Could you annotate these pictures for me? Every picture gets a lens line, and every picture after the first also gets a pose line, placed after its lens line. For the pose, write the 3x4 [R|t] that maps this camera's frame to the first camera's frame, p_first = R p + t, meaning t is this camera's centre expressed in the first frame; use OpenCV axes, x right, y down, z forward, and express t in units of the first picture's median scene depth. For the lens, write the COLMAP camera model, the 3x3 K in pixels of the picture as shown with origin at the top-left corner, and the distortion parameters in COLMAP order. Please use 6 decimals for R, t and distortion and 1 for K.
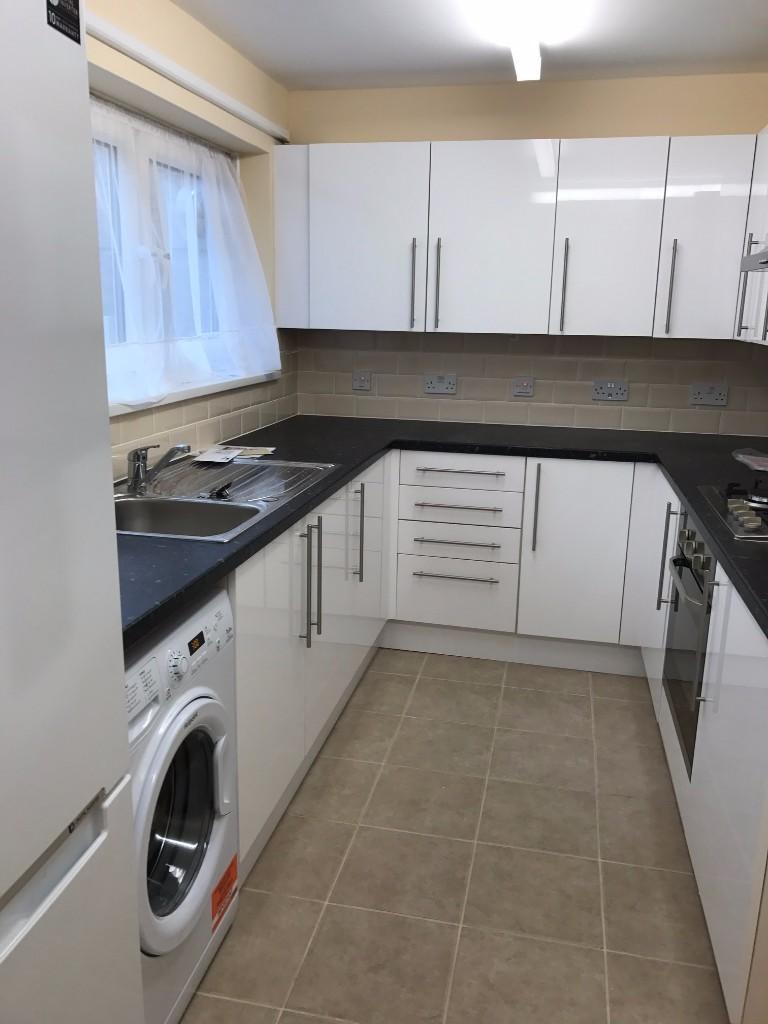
lens RADIAL K [[855.6, 0, 382.0], [0, 855.6, 513.1], [0, 0, 1]] dist [0.025154, -0.009484]
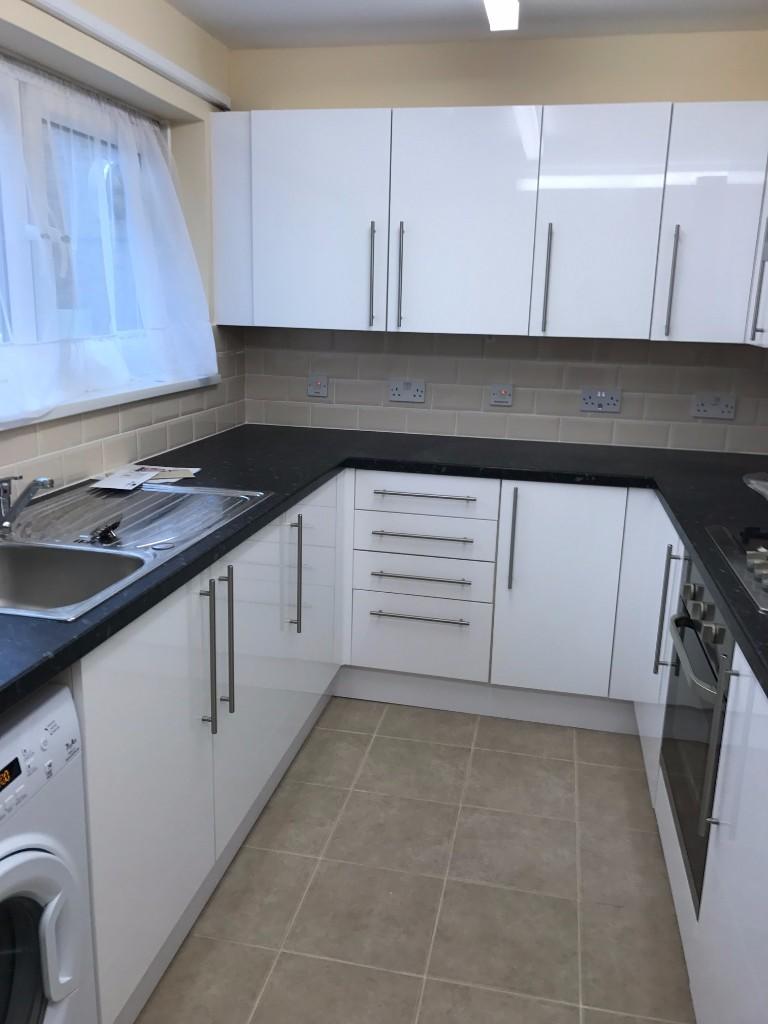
lens RADIAL K [[855.6, 0, 383.0], [0, 855.6, 512.0], [0, 0, 1]] dist [0.025154, -0.009484]
pose [[0.999952, 0.005856, 0.007794, 0.048423], [-0.005888, 0.999975, 0.004033, -0.039281], [-0.007770, -0.004079, 0.999961, 0.162333]]
